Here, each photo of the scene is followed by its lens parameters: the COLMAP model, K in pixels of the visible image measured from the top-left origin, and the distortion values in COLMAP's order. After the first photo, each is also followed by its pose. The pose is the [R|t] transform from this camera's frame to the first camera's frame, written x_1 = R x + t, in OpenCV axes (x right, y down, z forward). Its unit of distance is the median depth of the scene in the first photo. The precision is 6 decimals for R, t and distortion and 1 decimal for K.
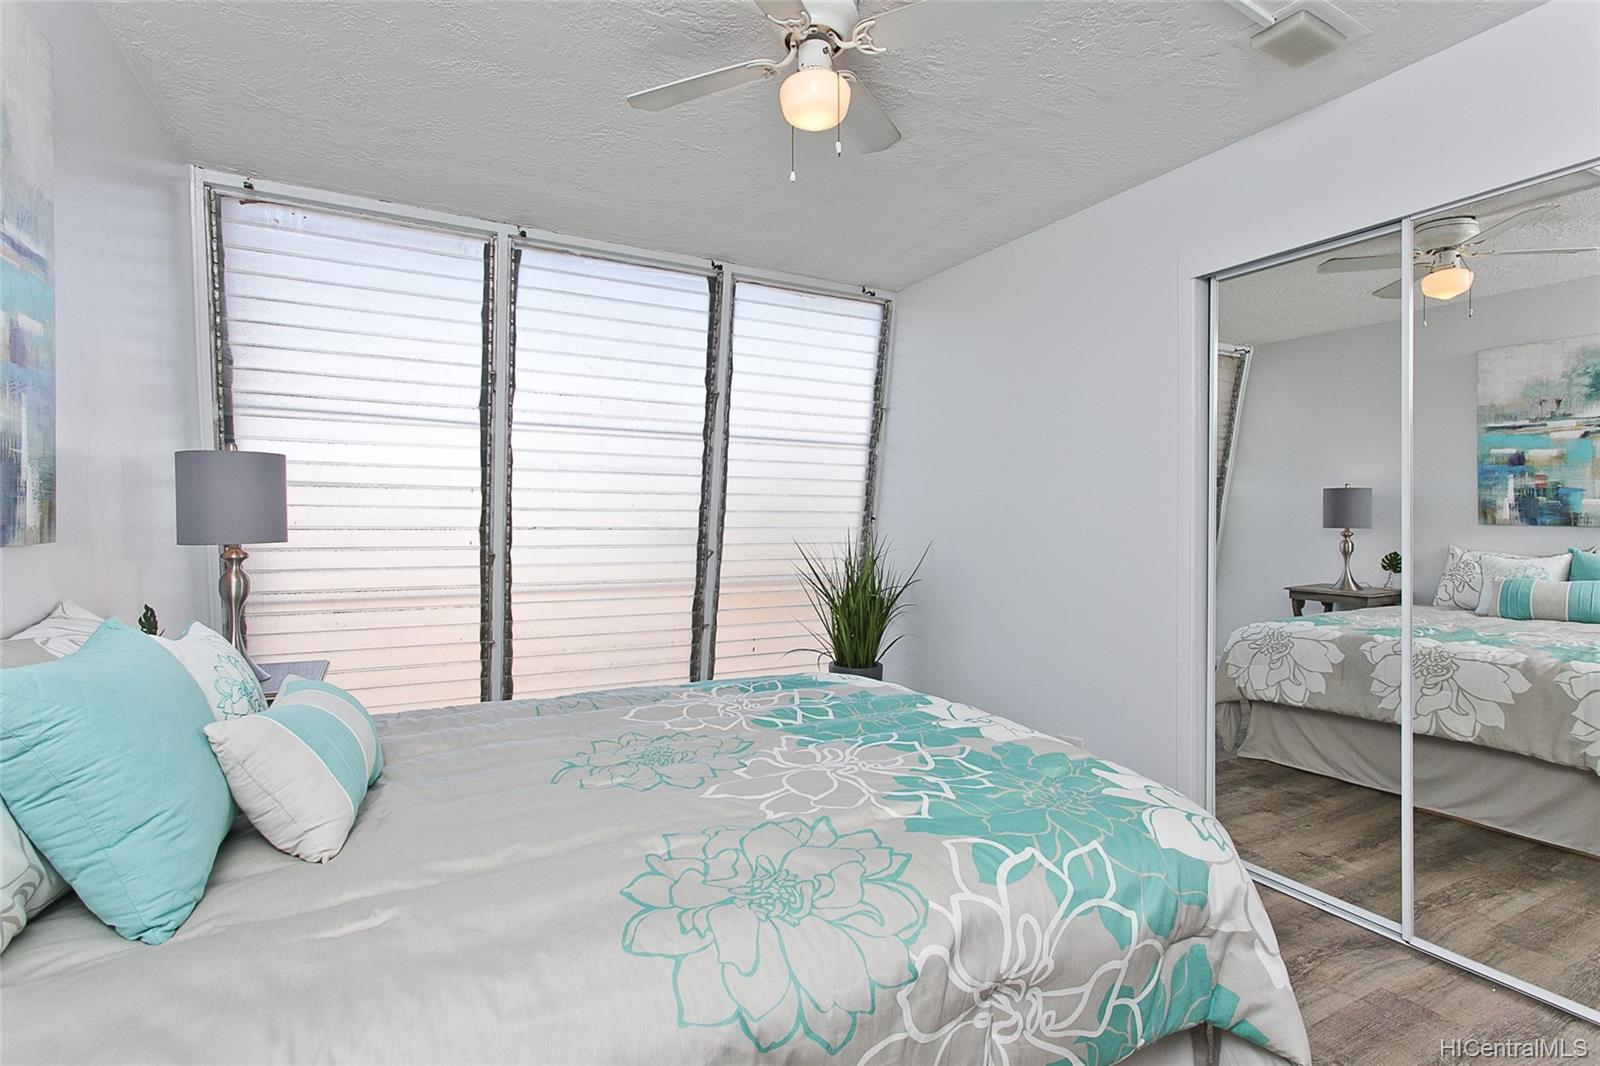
lens RADIAL K [[769.5, 0, 791.6], [0, 769.5, 534.3], [0, 0, 1]] dist [0.006772, -0.000125]
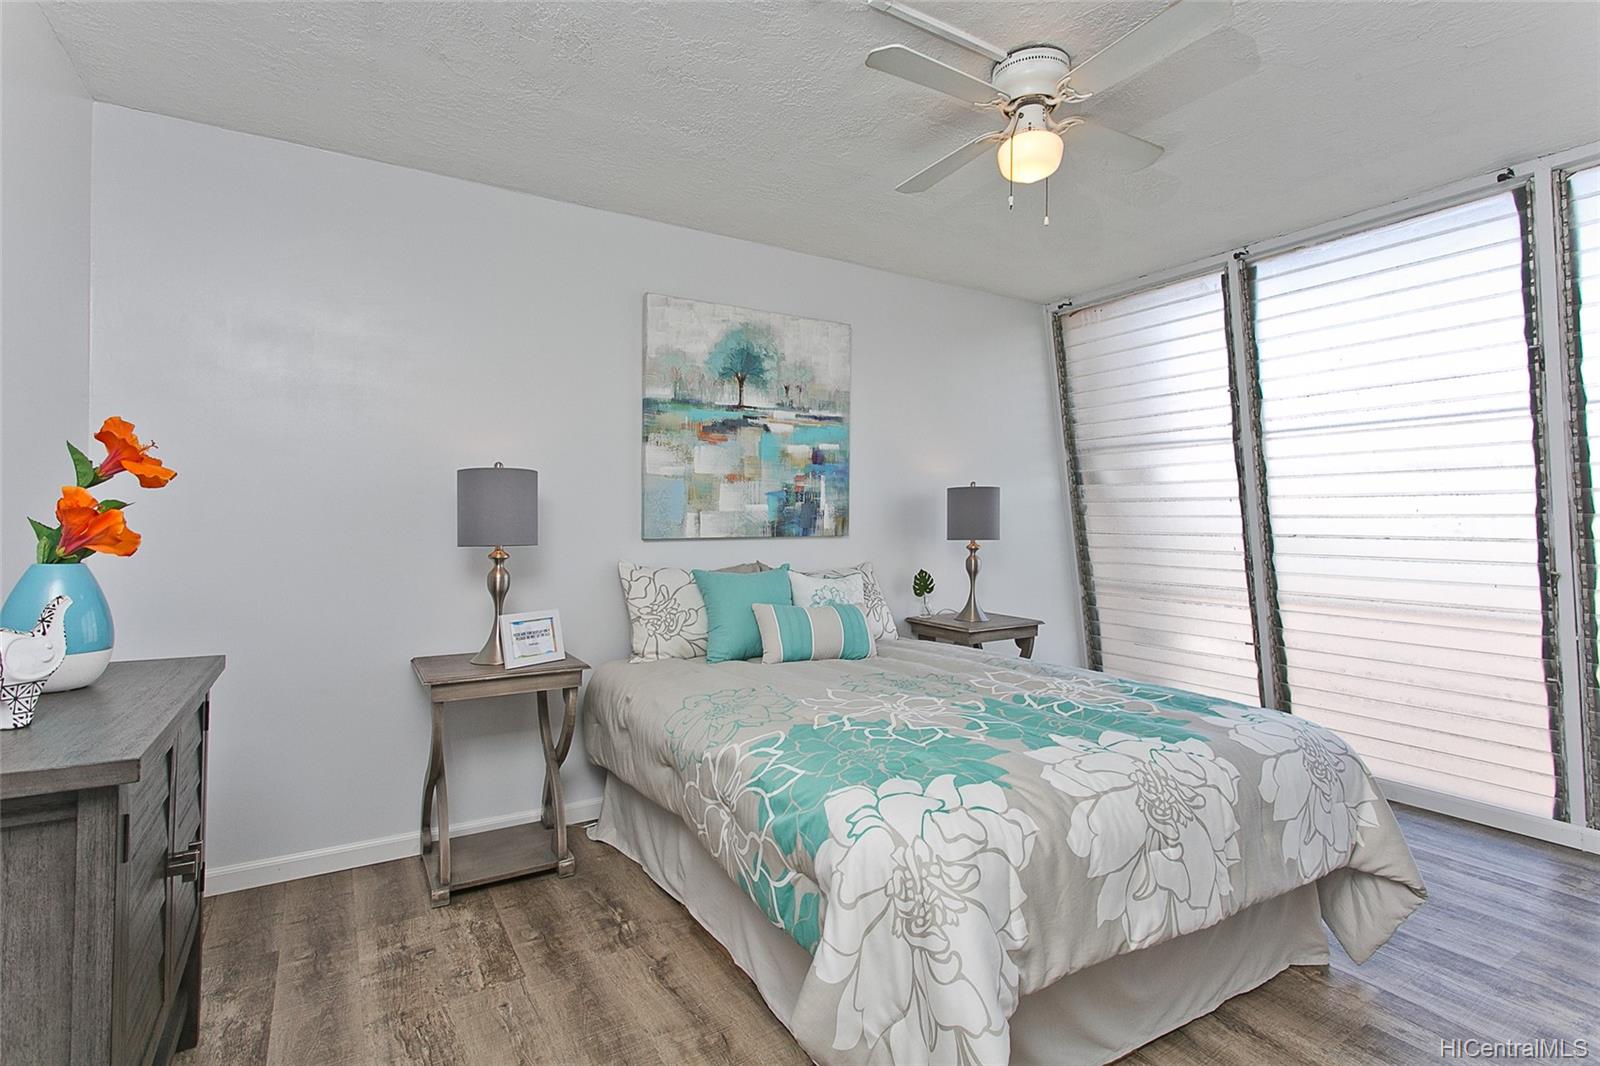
lens RADIAL K [[769.5, 0, 805.8], [0, 769.5, 522.4], [0, 0, 1]] dist [0.006772, -0.000125]
pose [[0.067005, -0.003092, -0.997748, 0.550406], [-0.022496, 0.999736, -0.004609, -0.006589], [0.997499, 0.022754, 0.066918, 0.291951]]
